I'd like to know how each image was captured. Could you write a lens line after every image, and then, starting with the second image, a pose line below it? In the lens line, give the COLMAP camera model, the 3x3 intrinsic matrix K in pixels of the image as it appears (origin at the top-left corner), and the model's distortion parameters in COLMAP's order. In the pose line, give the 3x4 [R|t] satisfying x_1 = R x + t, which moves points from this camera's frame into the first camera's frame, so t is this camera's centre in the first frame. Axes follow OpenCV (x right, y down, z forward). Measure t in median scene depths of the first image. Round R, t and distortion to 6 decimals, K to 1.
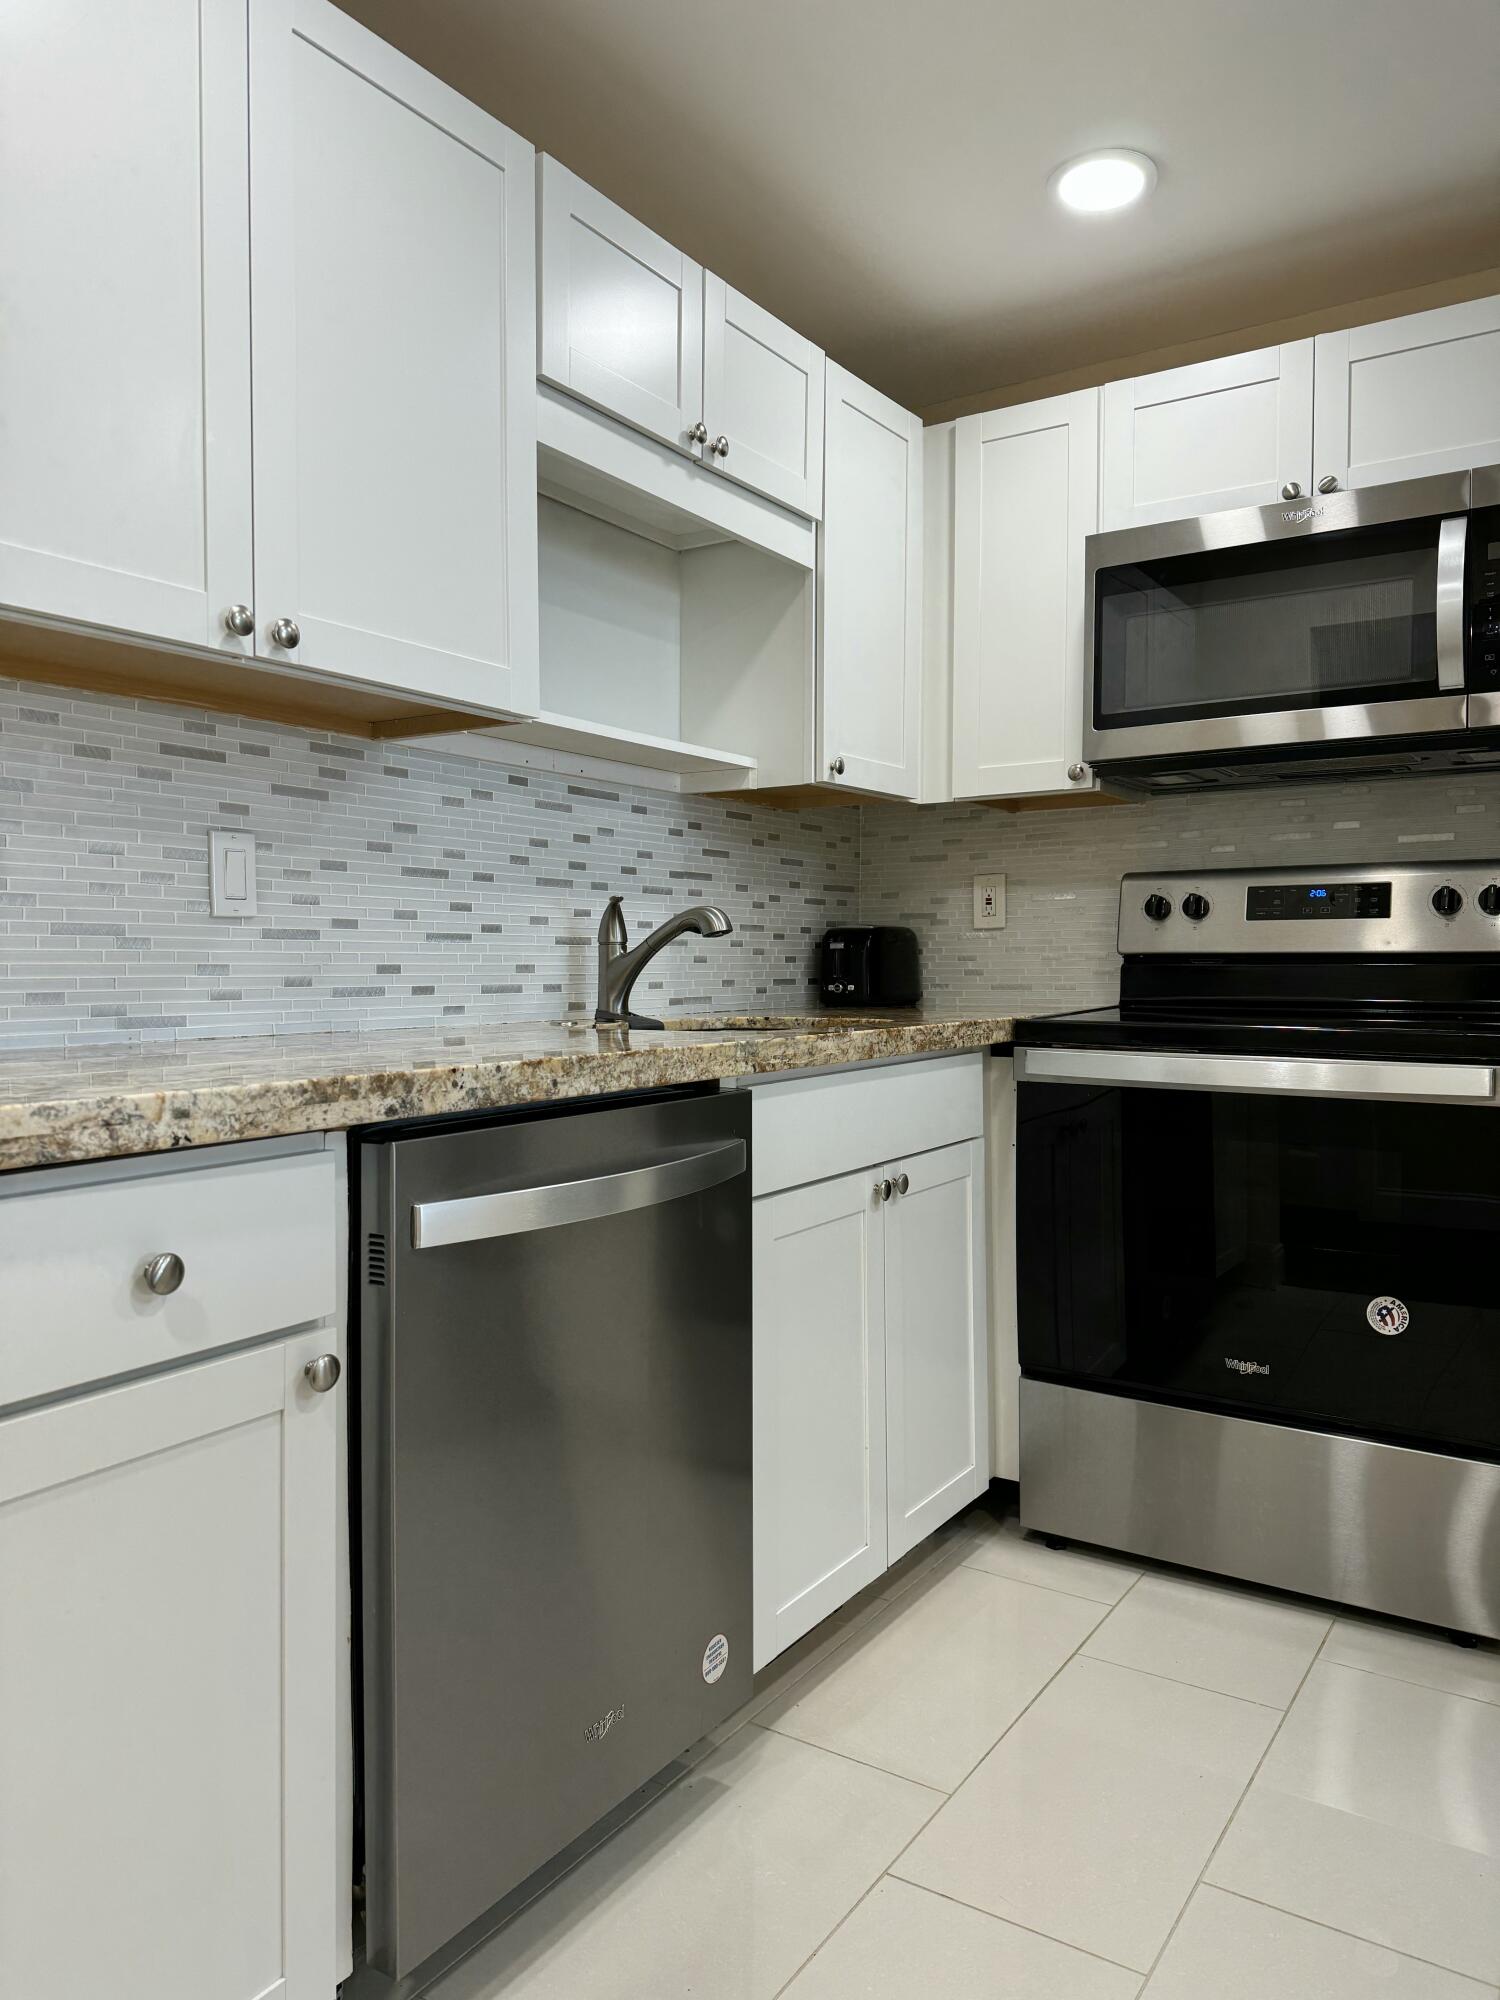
lens RADIAL K [[1398.1, 0, 722.1], [0, 1398.1, 1003.1], [0, 0, 1]] dist [0.131028, -0.235216]
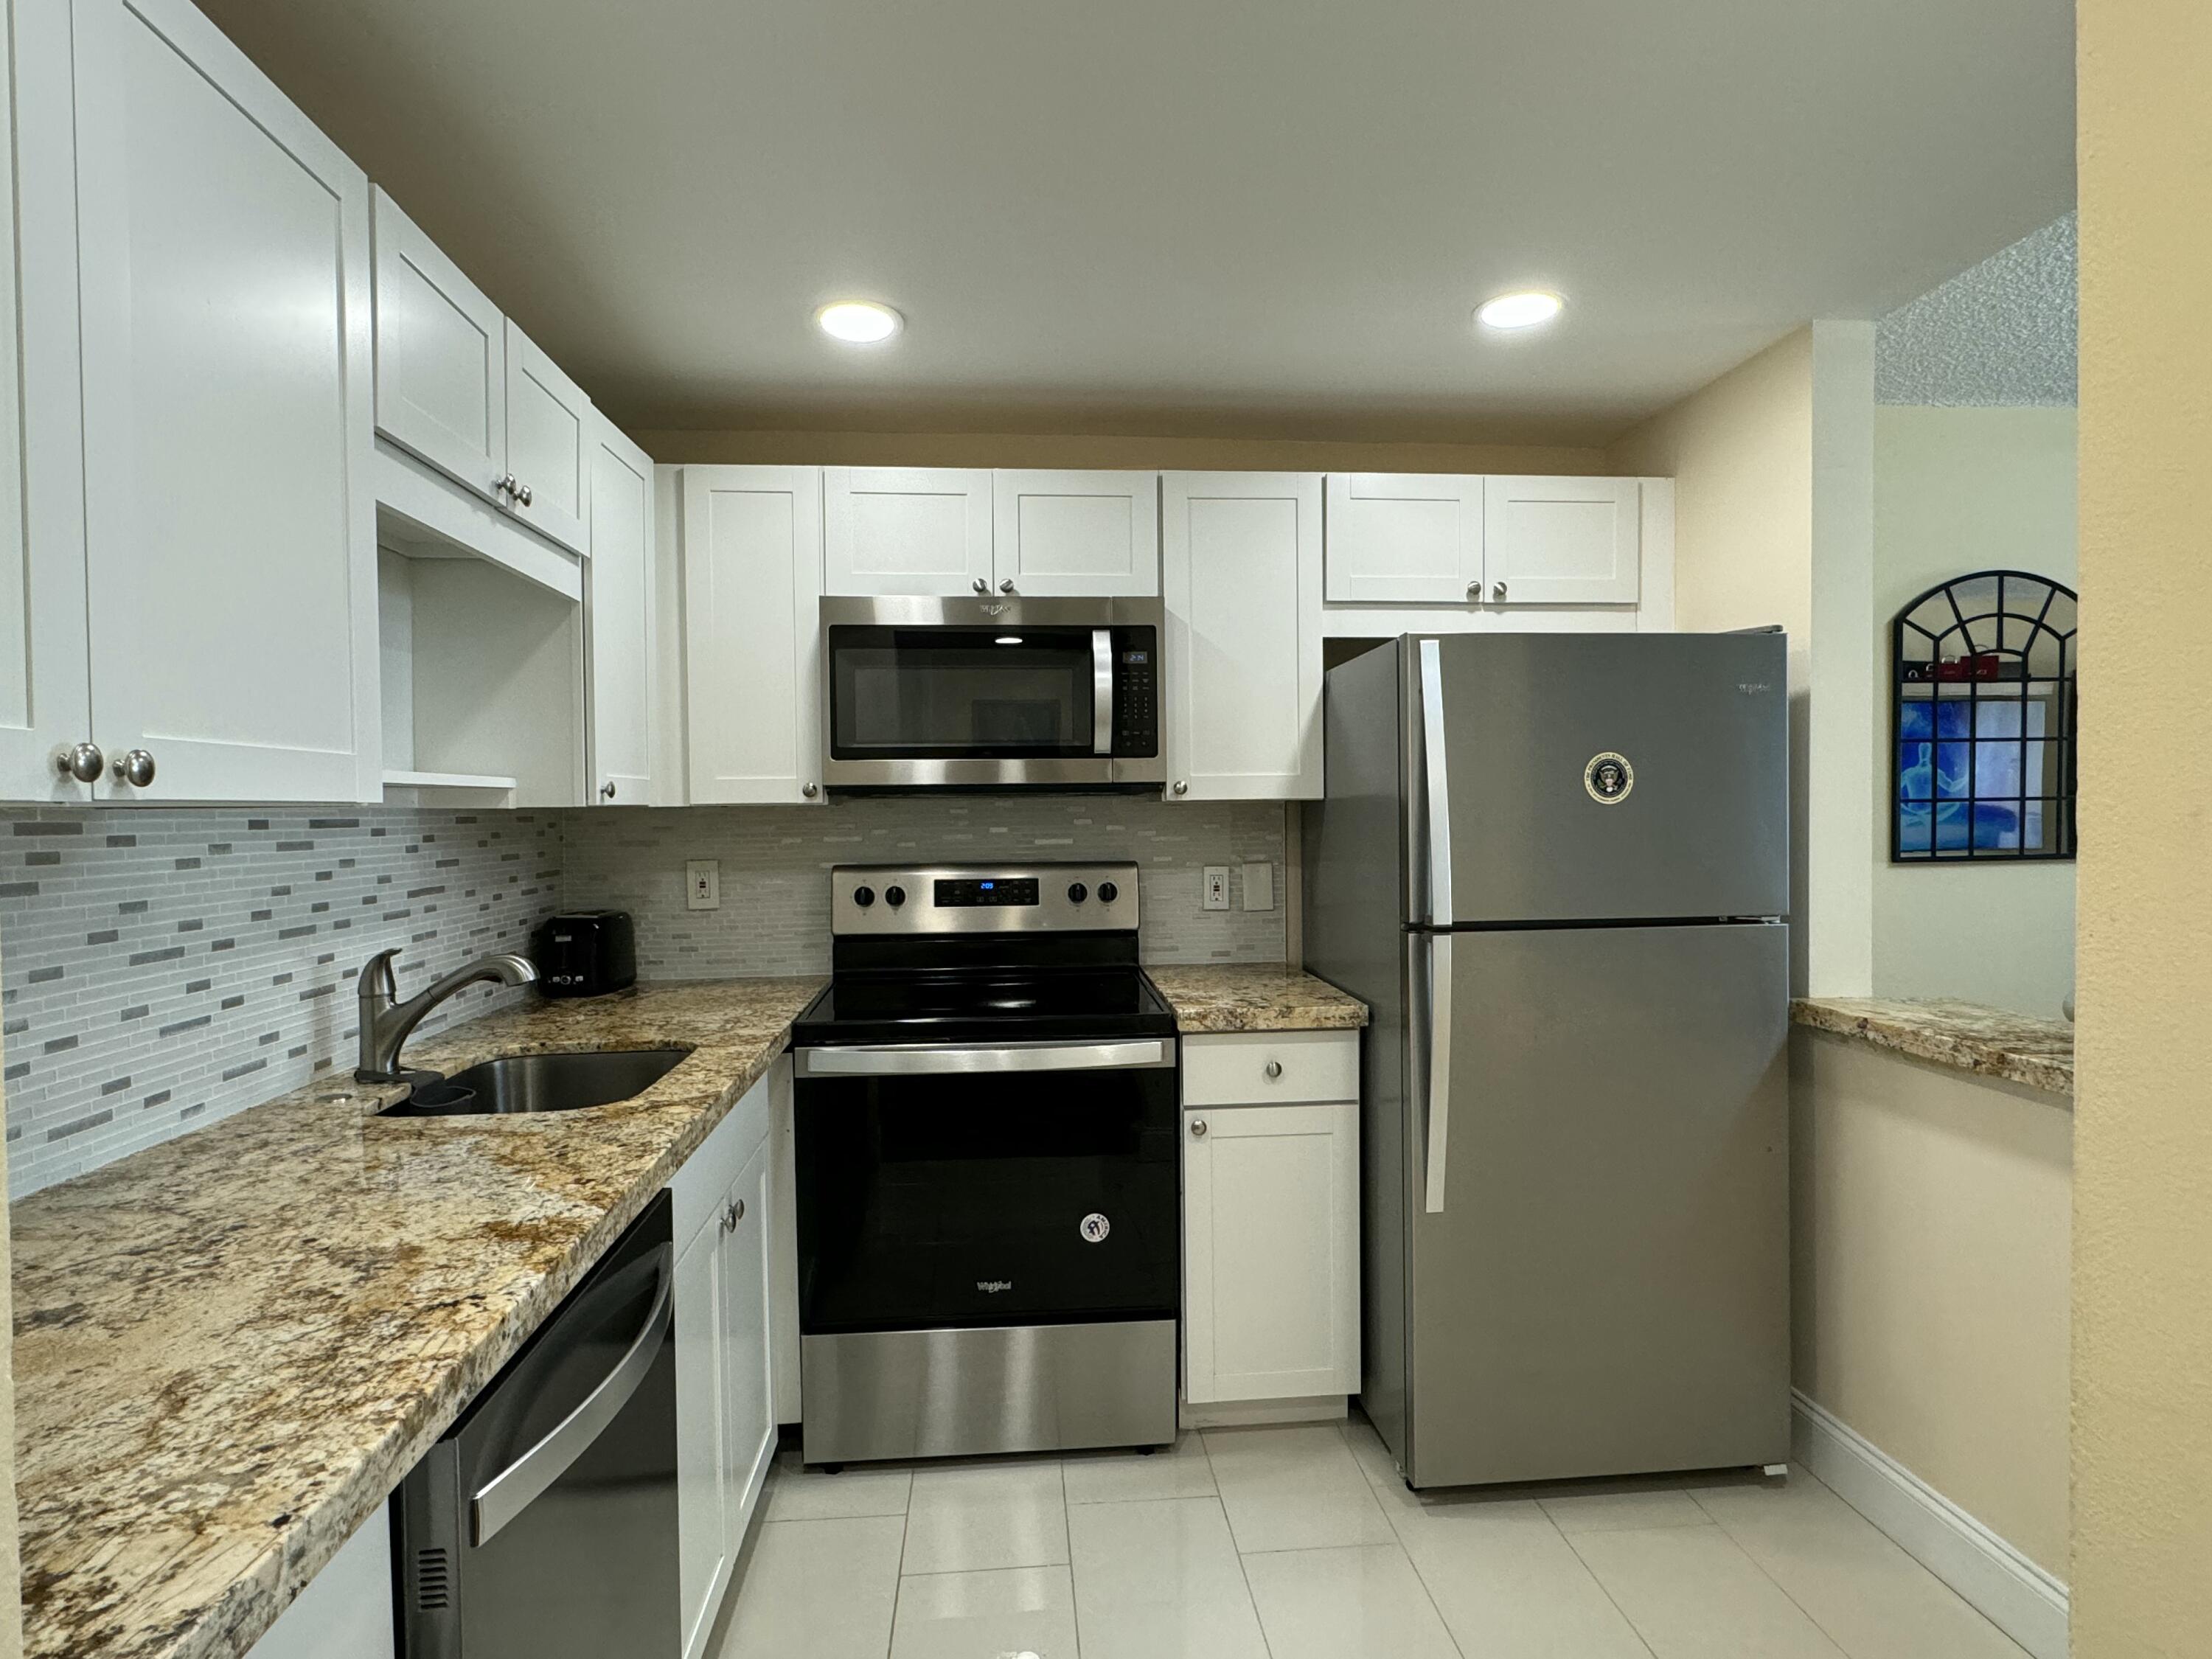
lens RADIAL K [[1189.9, 0, 1106.0], [0, 1189.9, 829.5], [0, 0, 1]] dist [0.002086, -0.000433]
pose [[0.775220, -0.020928, 0.631344, -0.195971], [0.029719, 0.999553, -0.003359, -0.131931], [-0.630991, 0.021367, 0.775496, 0.096495]]
